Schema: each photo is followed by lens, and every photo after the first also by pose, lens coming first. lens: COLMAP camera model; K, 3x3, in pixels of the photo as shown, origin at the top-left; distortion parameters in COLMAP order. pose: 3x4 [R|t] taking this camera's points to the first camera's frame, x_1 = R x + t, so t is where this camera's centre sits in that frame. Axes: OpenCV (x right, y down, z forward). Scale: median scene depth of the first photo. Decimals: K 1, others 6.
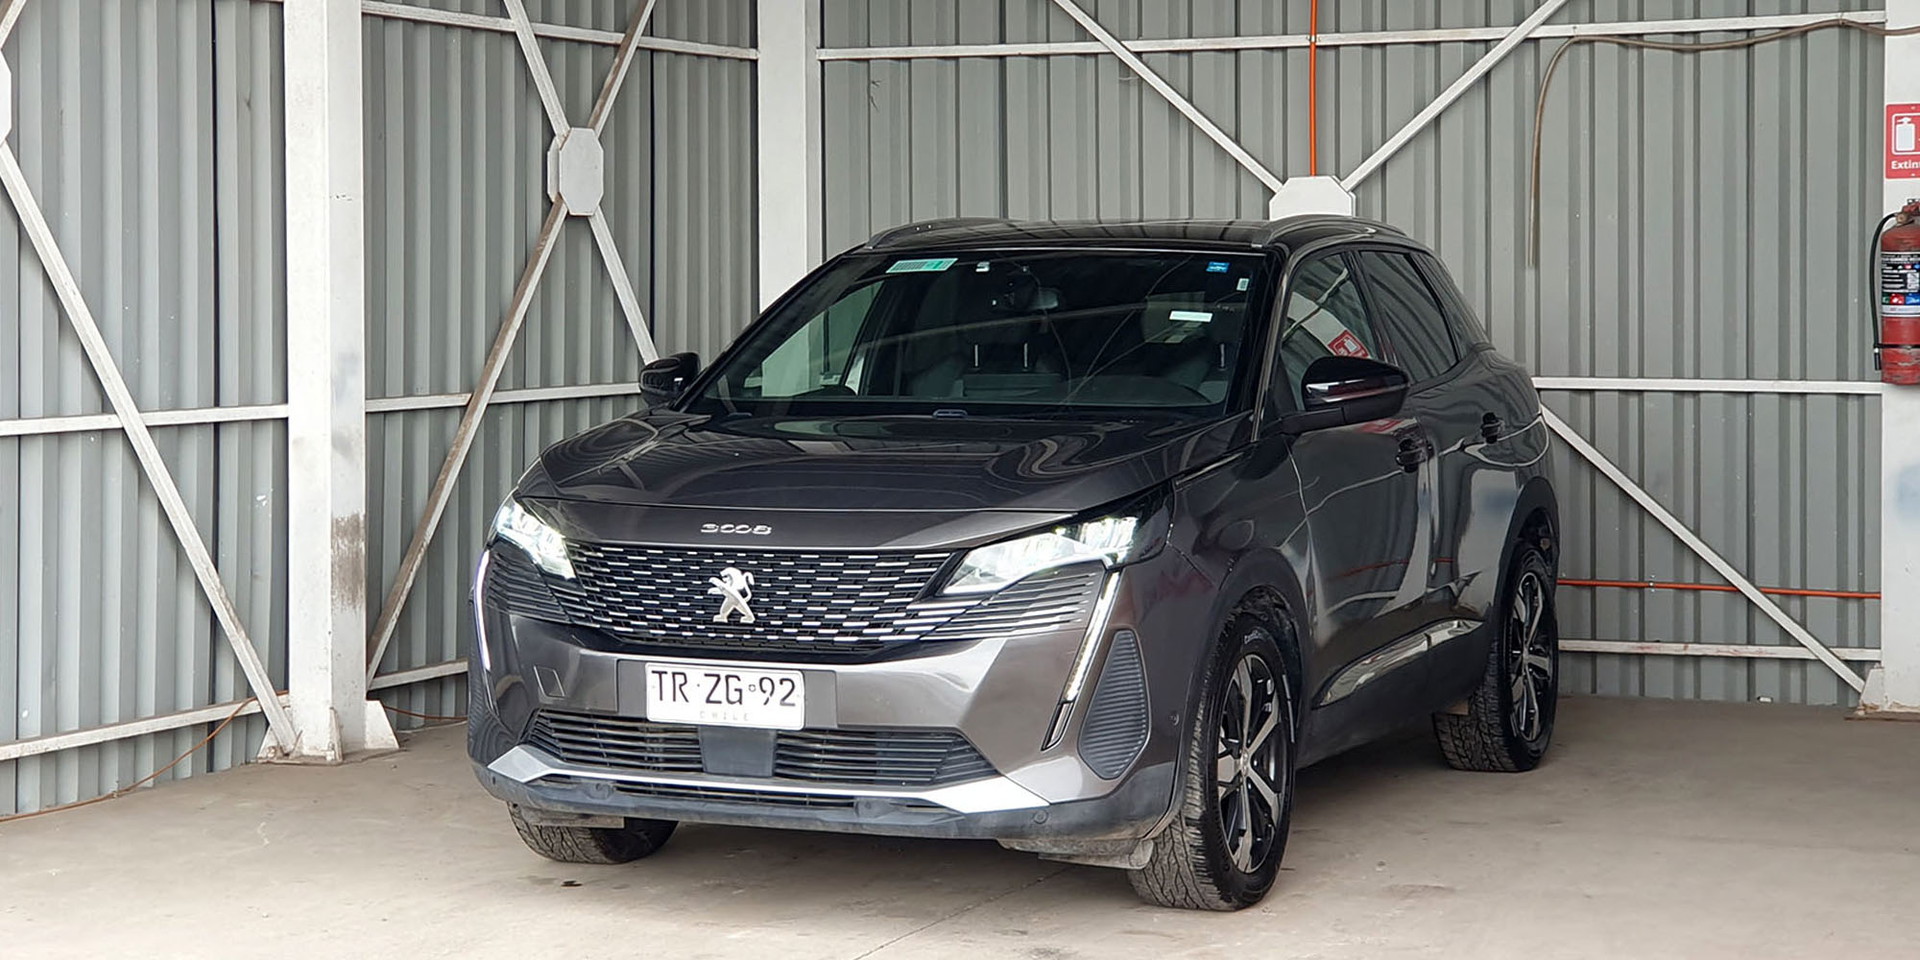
lens RADIAL K [[3540.8, 0, 805.5], [0, 3540.8, 476.7], [0, 0, 1]] dist [0.248367, -1.189227]
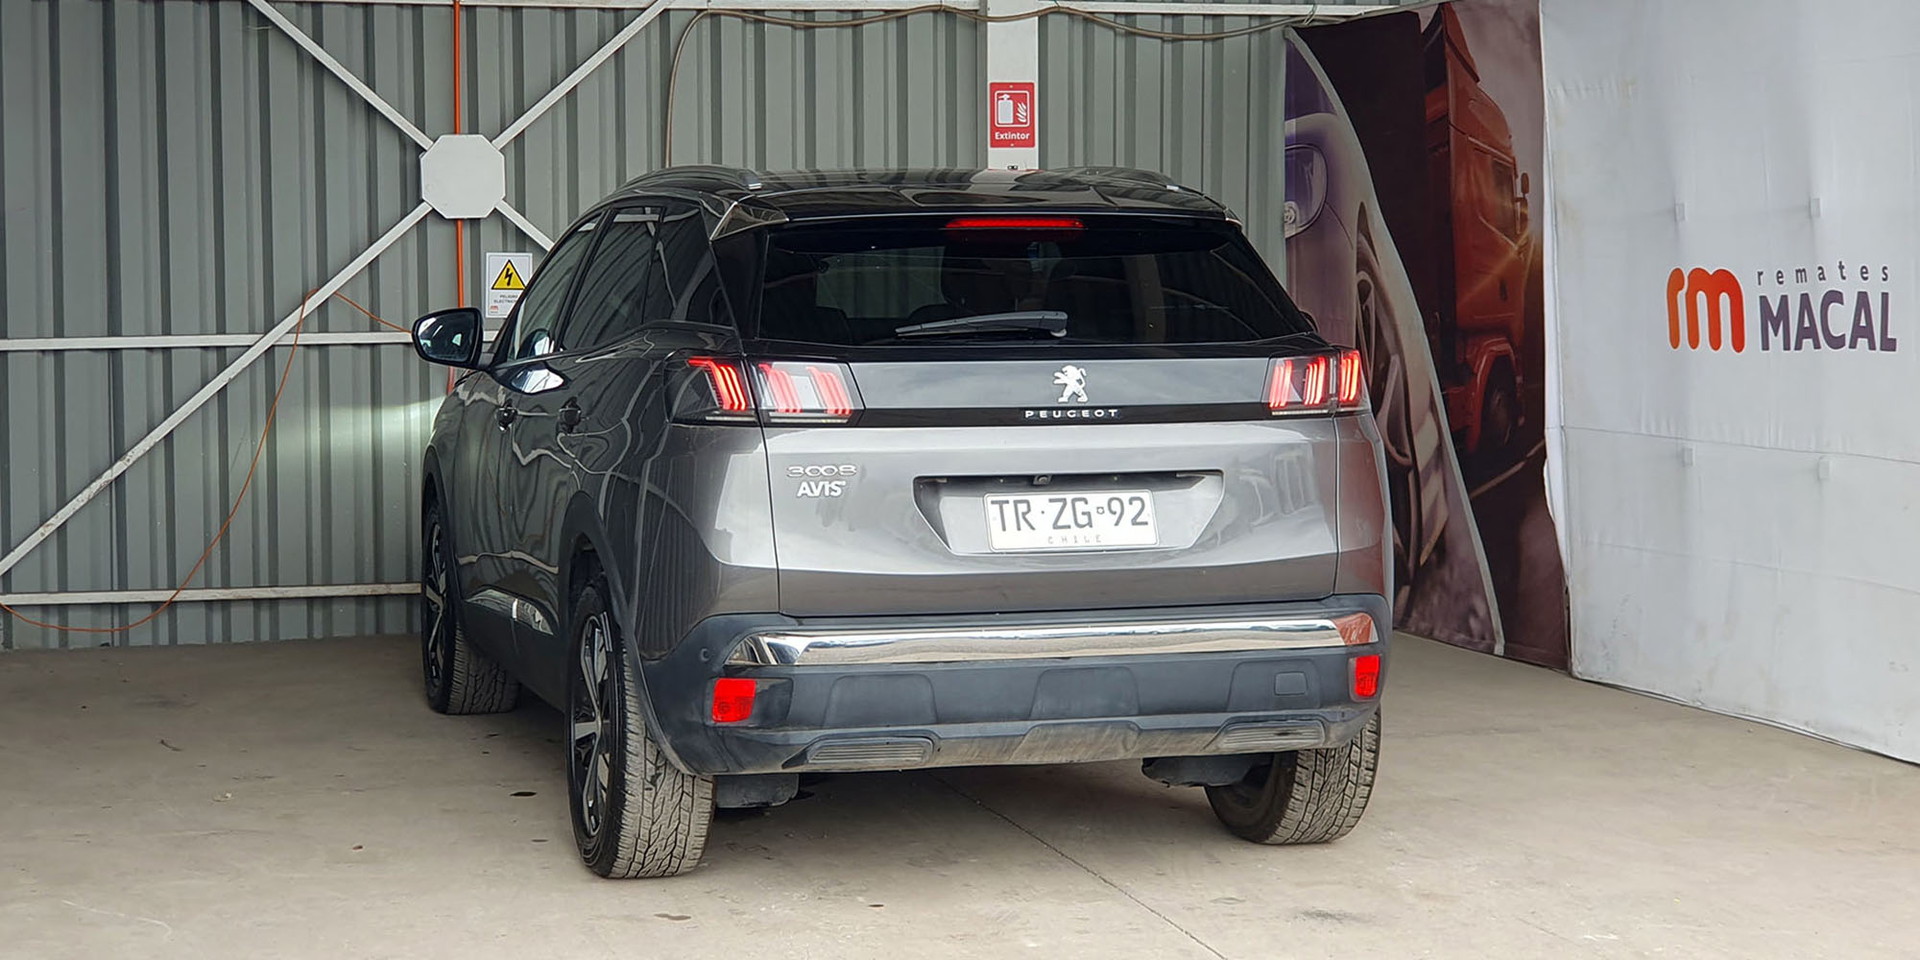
lens RADIAL K [[3218.5, 0, 857.8], [0, 3218.5, 394.7], [0, 0, 1]] dist [0.148168, -0.192962]
pose [[0.771204, -0.035420, 0.635602, -0.422386], [0.037681, 0.999240, 0.009965, -0.018207], [-0.635472, 0.016265, 0.771953, 0.262572]]
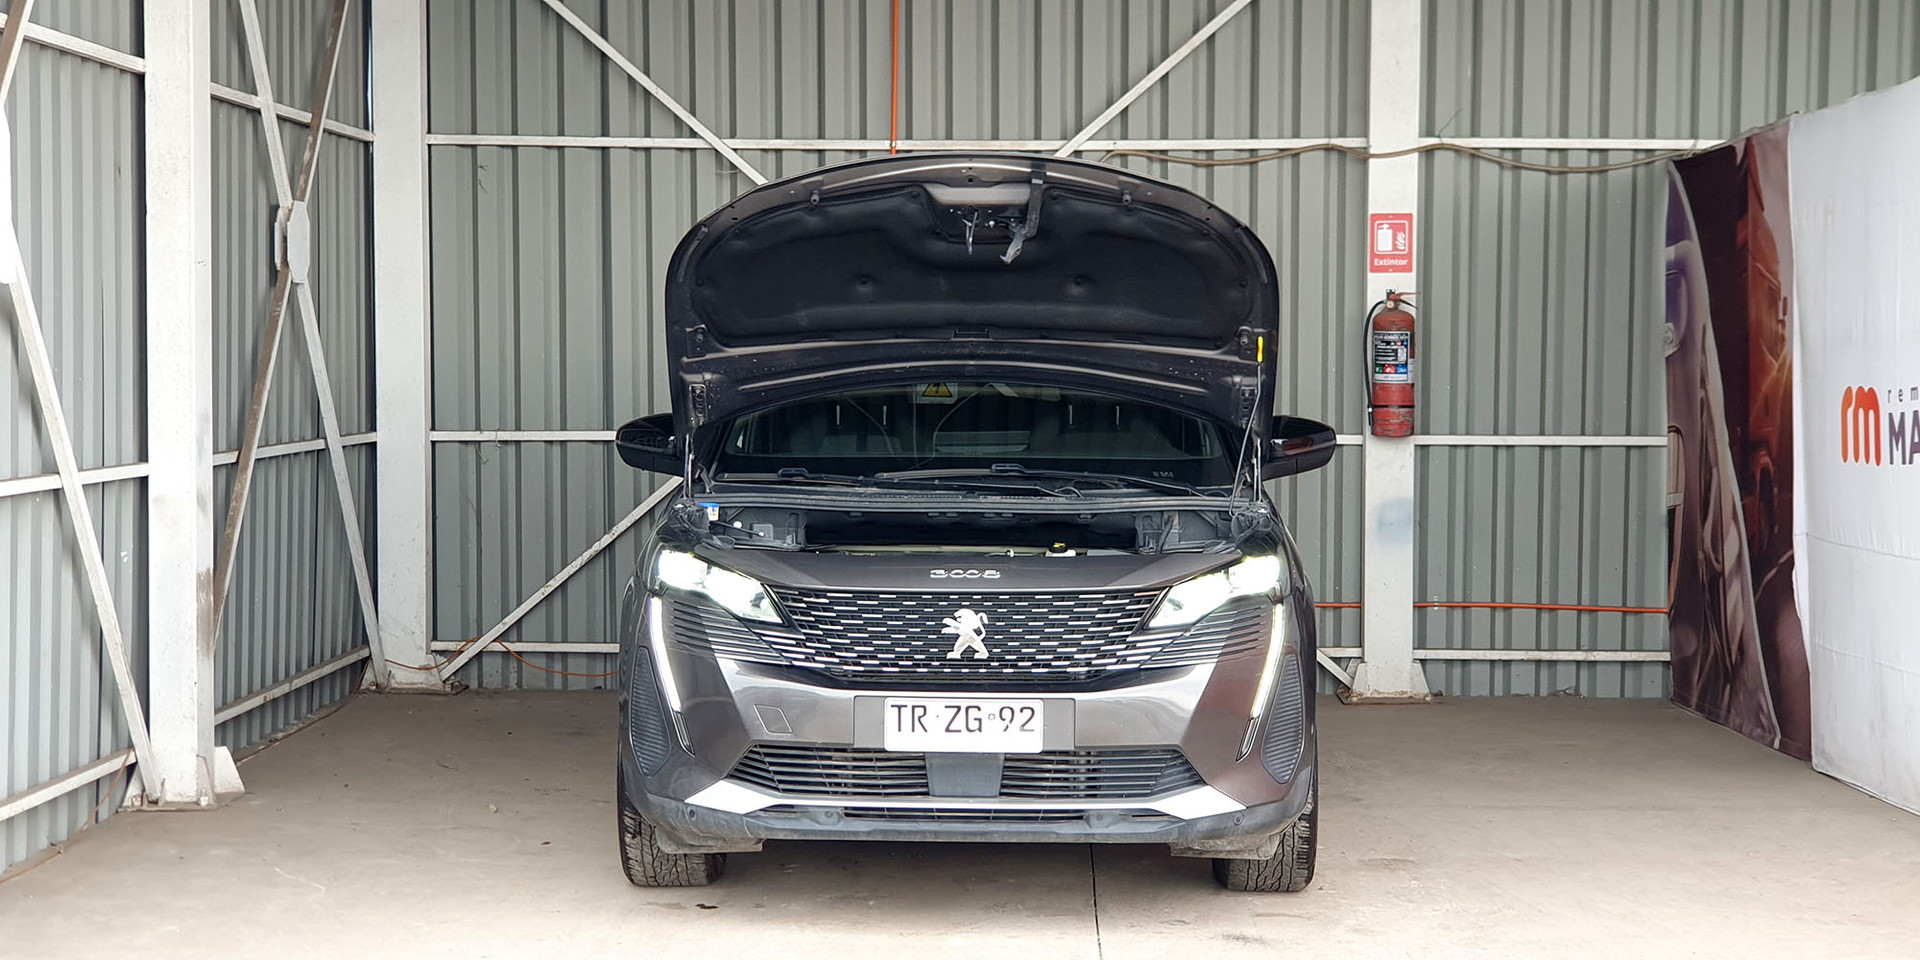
lens RADIAL K [[2984.3, 0, 952.1], [0, 2984.3, 533.3], [0, 0, 1]] dist [0.286564, -1.765832]
pose [[0.916827, -0.017862, 0.398885, -0.278551], [0.015218, 0.999836, 0.009794, -0.004964], [-0.398995, -0.002909, 0.916949, 0.104608]]
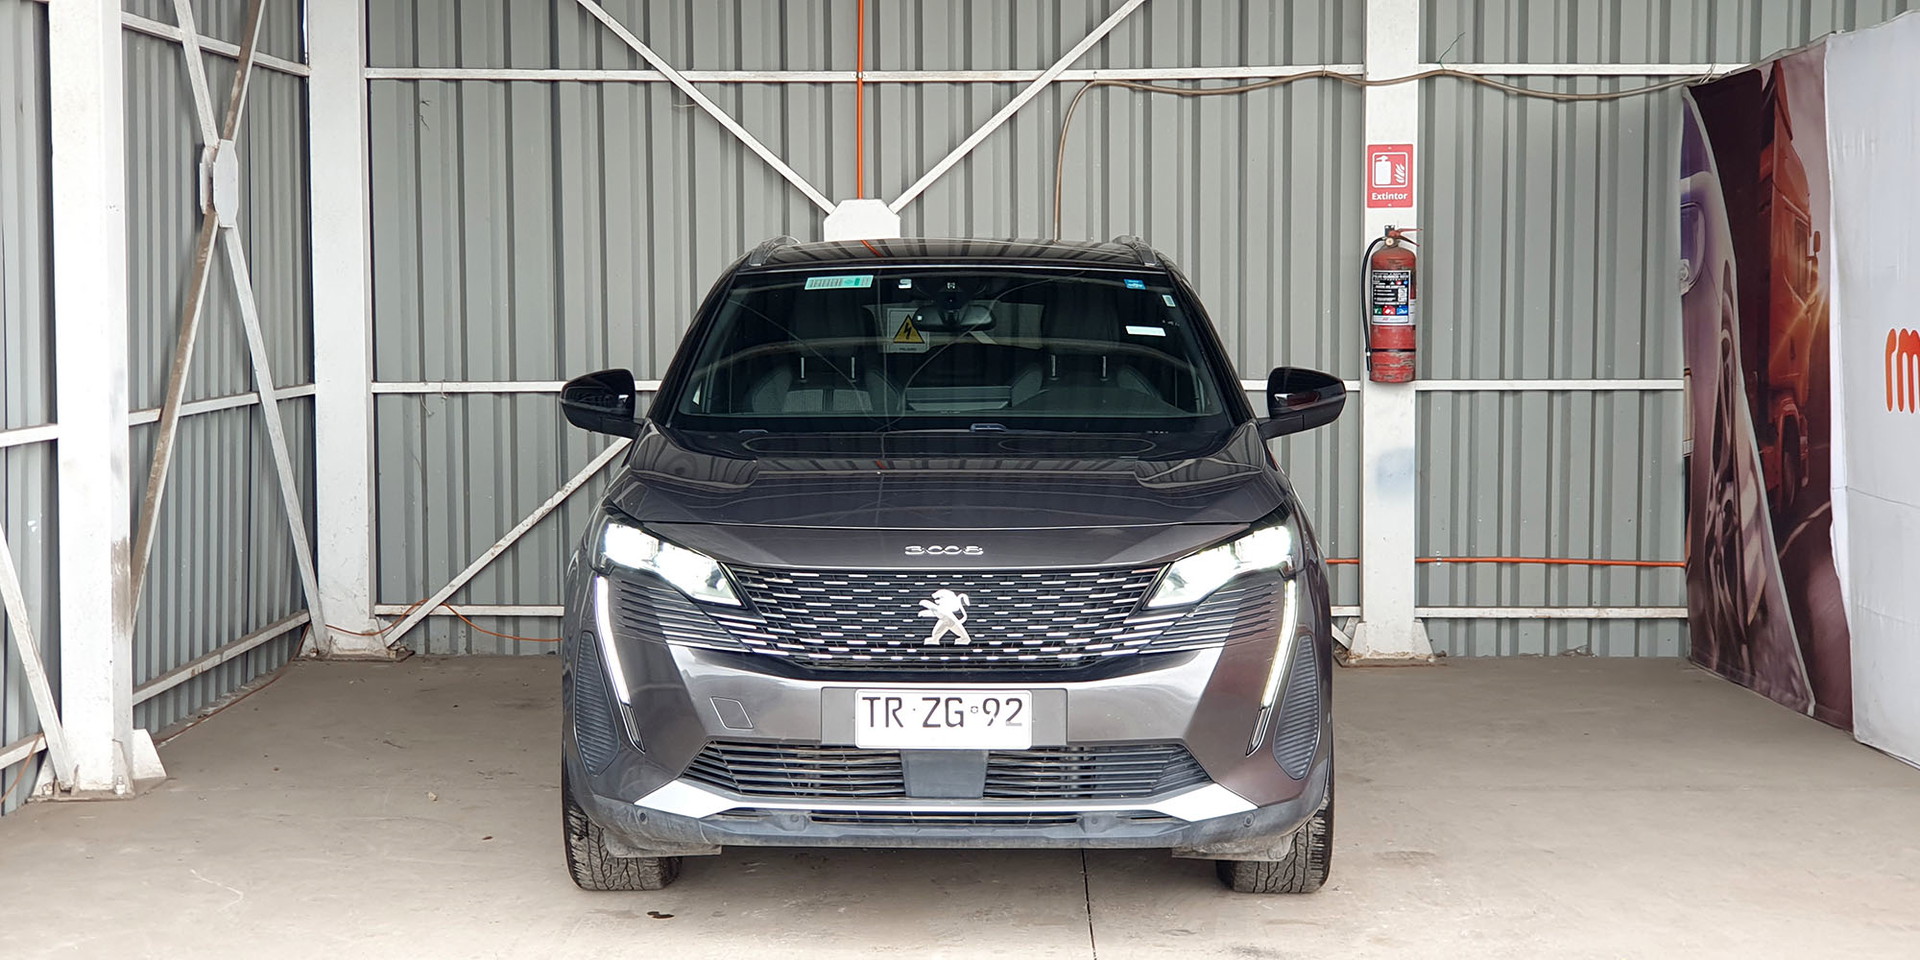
lens RADIAL K [[2980.1, 0, 903.8], [0, 2980.1, 489.5], [0, 0, 1]] dist [0.294491, -1.838236]
pose [[0.918831, -0.026685, 0.393747, -0.253352], [0.021626, 0.999617, 0.017279, -0.011976], [-0.394057, -0.007361, 0.919056, 0.166679]]
